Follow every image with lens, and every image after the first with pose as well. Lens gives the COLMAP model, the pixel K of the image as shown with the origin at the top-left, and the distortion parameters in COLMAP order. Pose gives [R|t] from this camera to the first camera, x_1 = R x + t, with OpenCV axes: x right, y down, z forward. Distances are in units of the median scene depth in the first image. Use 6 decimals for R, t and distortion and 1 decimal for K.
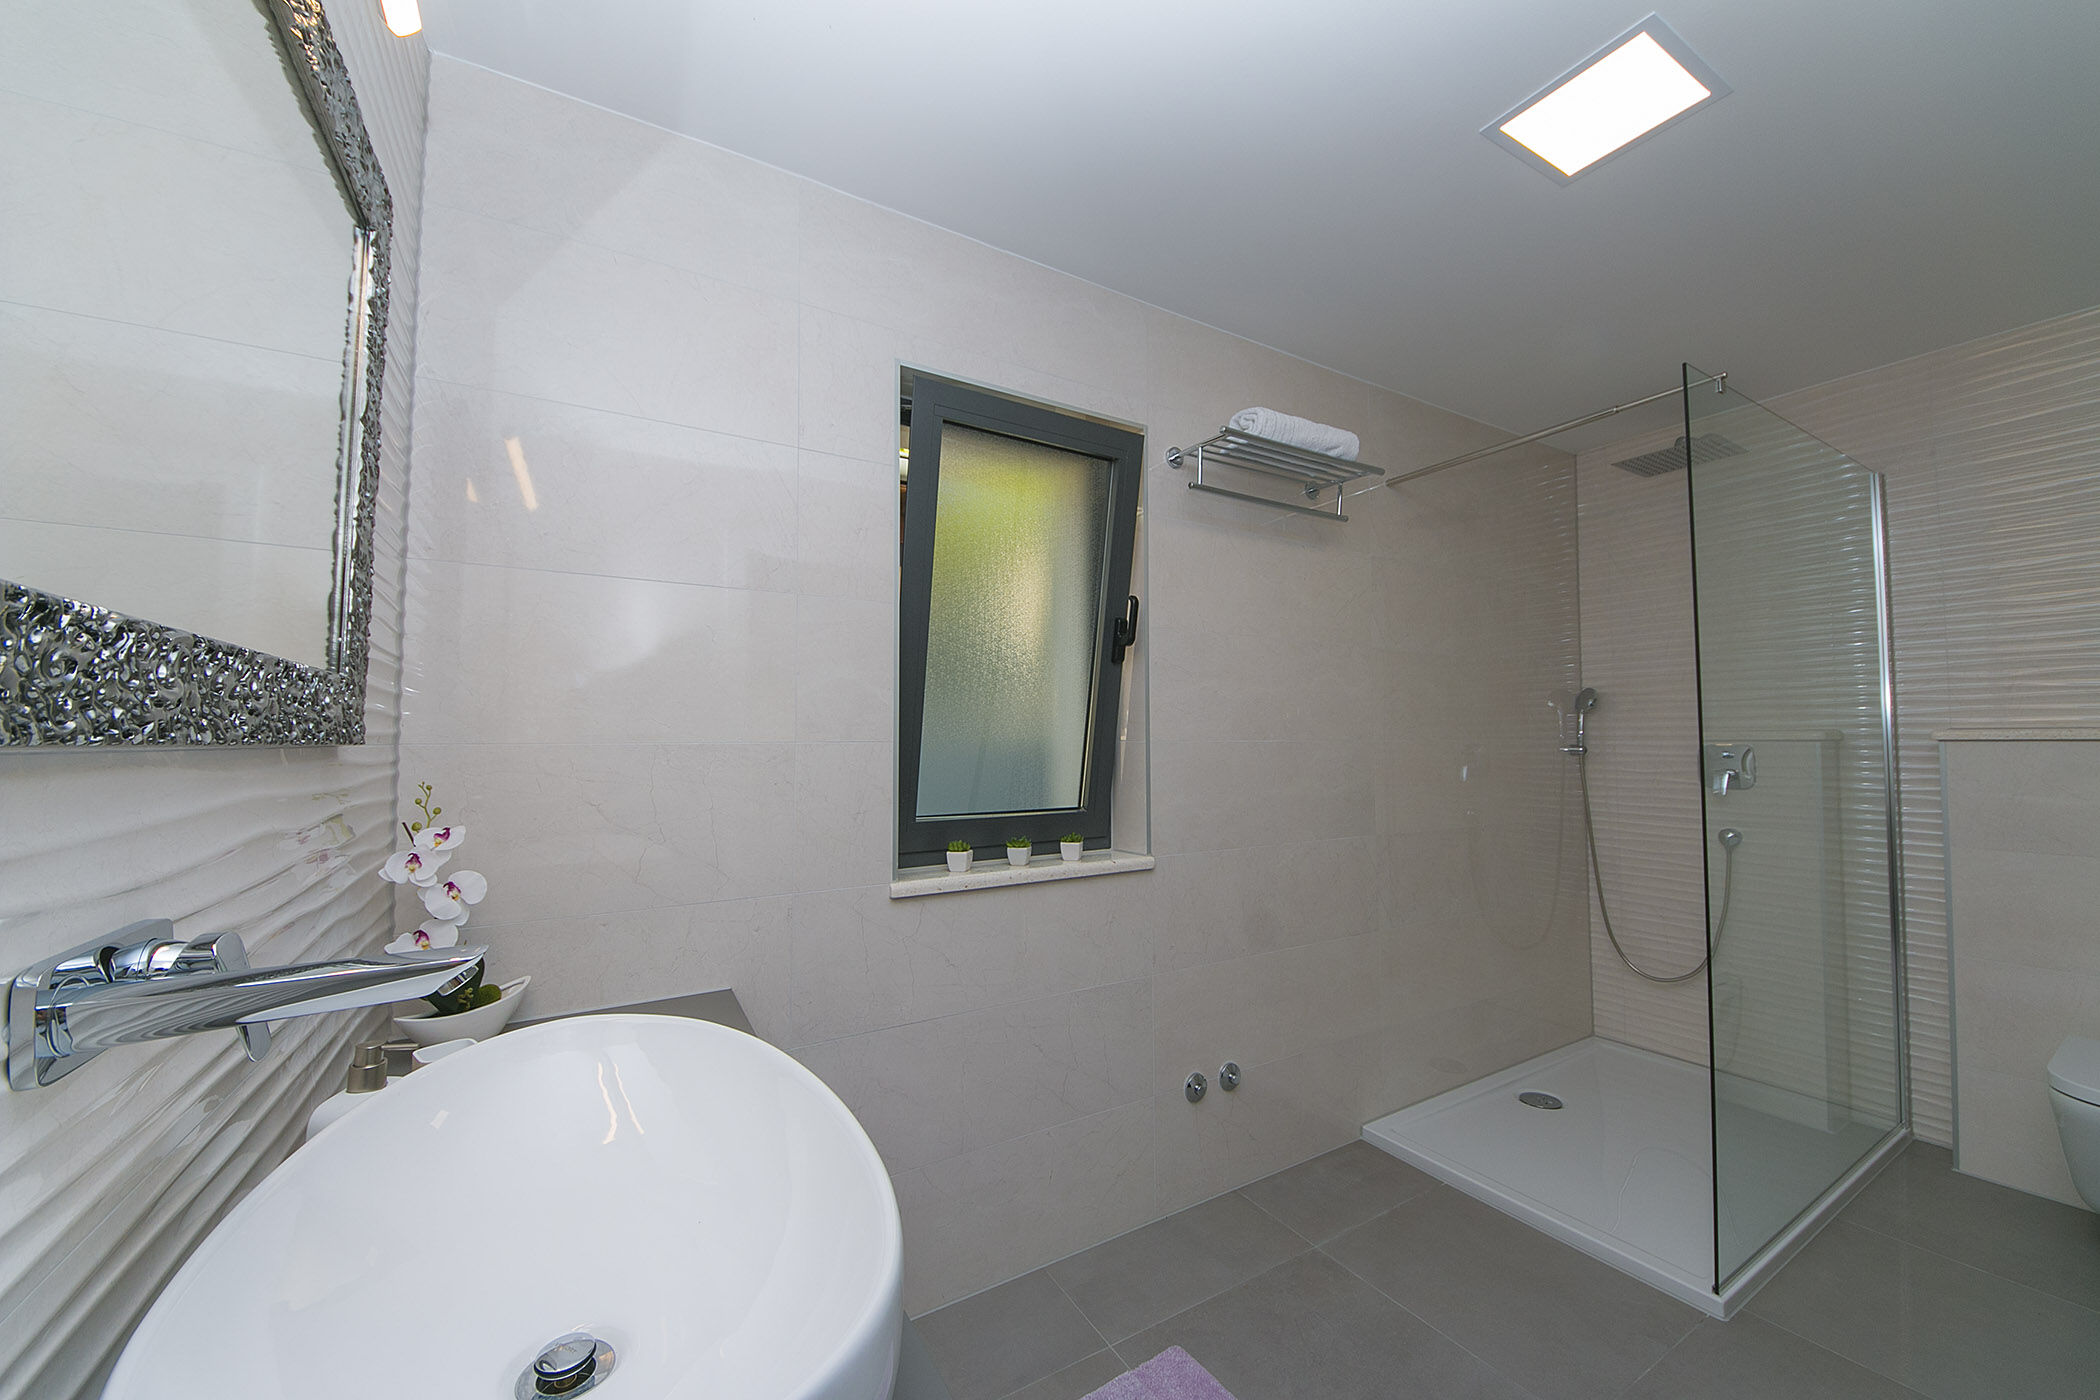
lens RADIAL K [[780.7, 0, 1063.4], [0, 780.7, 703.8], [0, 0, 1]] dist [0.002835, -0.001531]
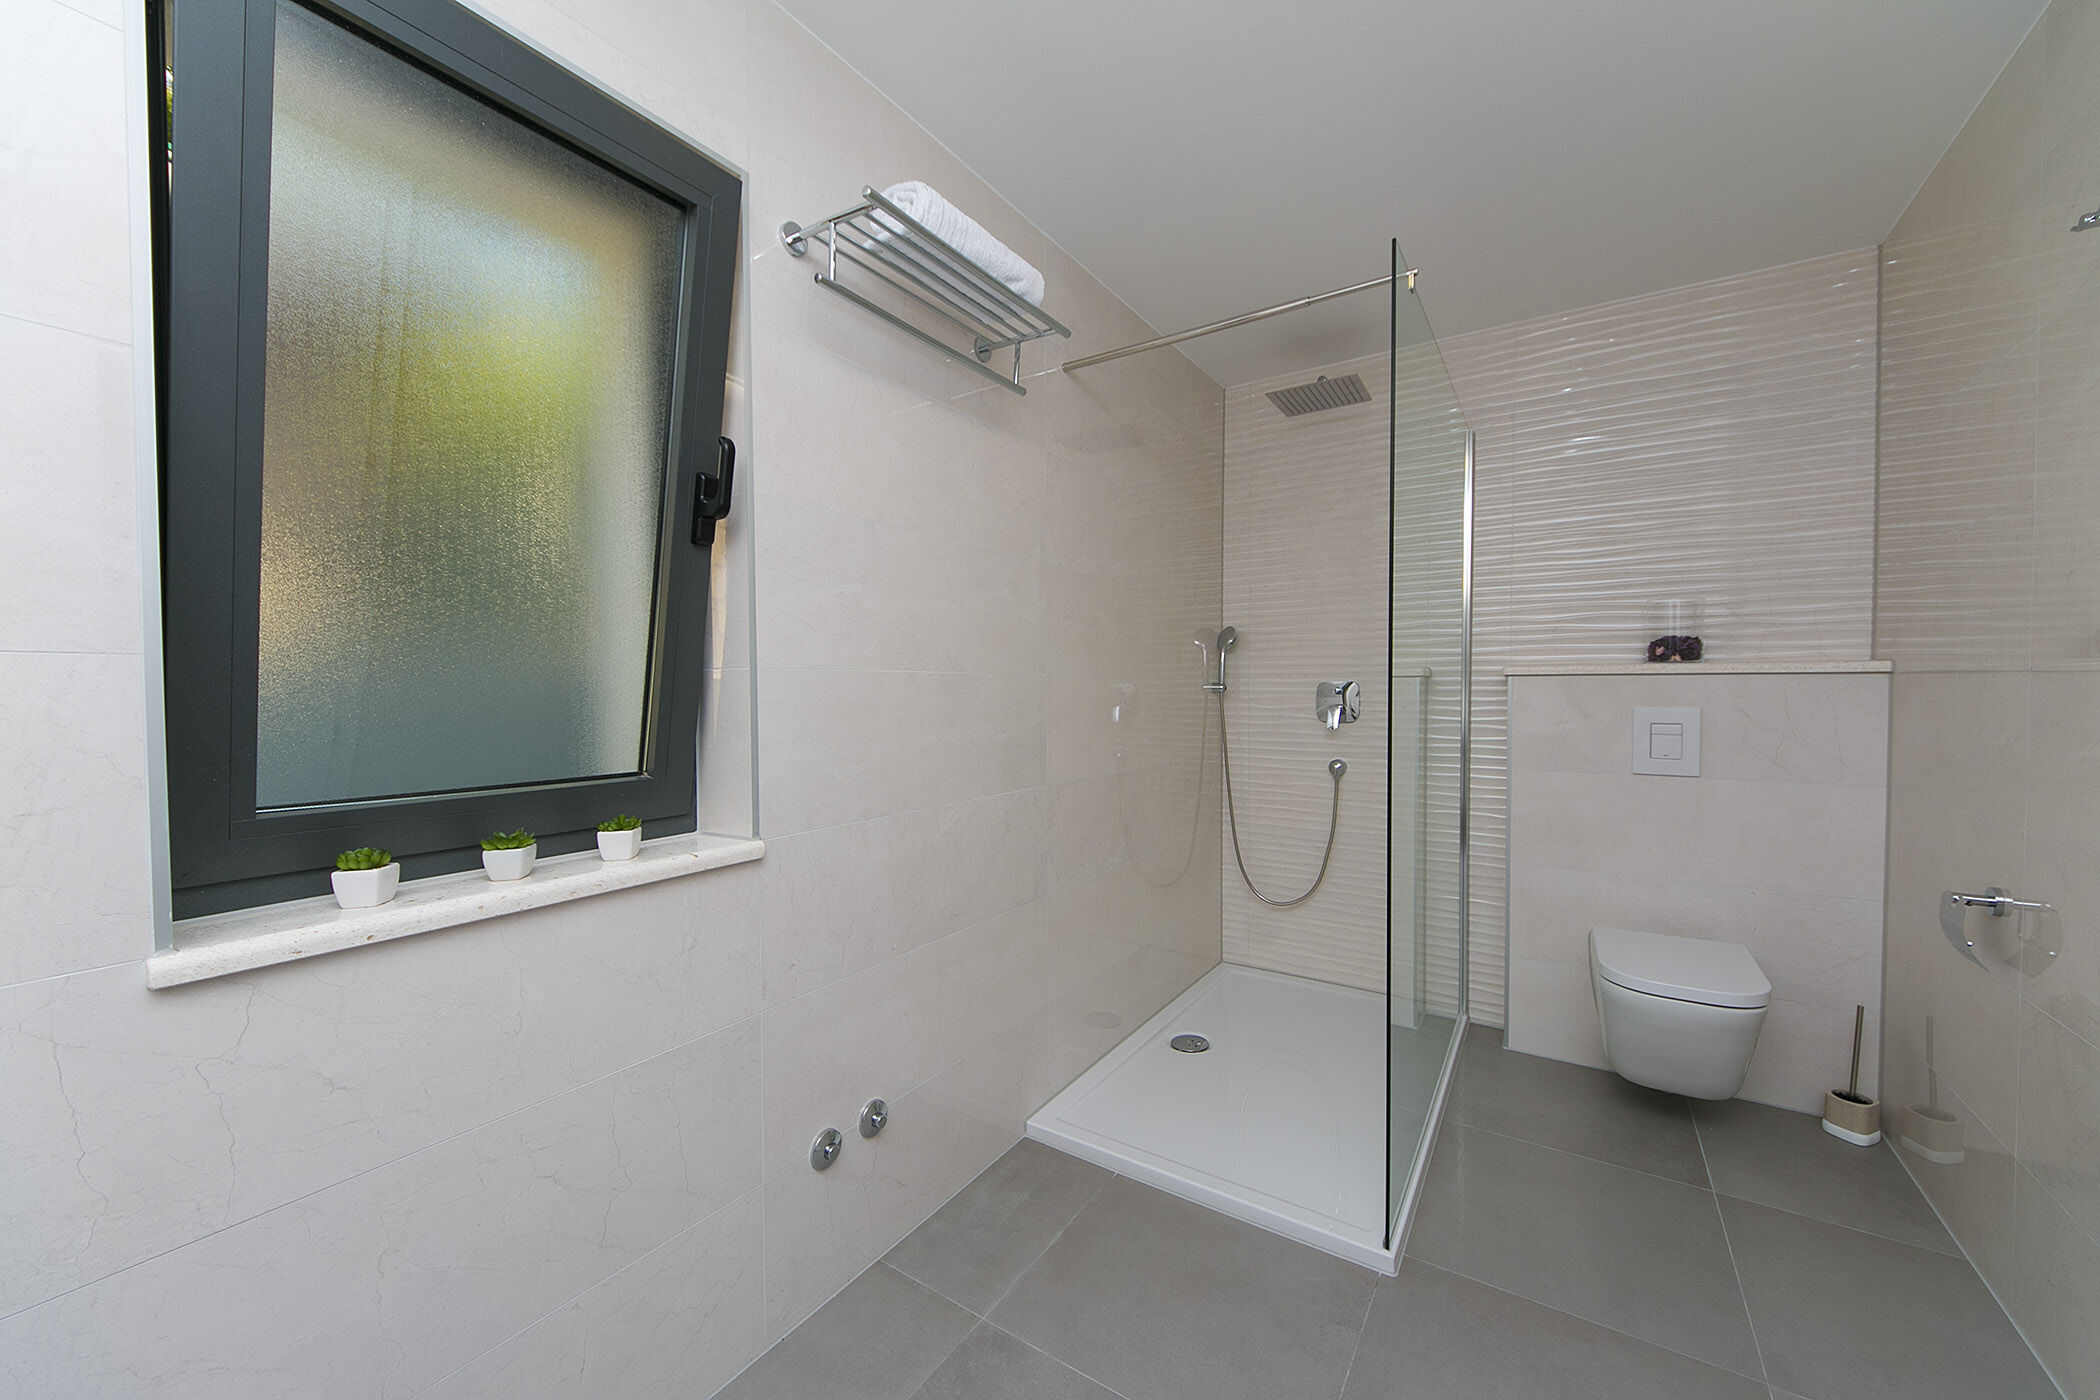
lens RADIAL K [[780.7, 0, 1058.6], [0, 780.7, 706.3], [0, 0, 1]] dist [0.002835, -0.001531]
pose [[0.900446, -0.011457, 0.434817, 0.050948], [-0.019341, 0.997610, 0.066338, 0.029835], [-0.434537, -0.068144, 0.898072, 0.275856]]
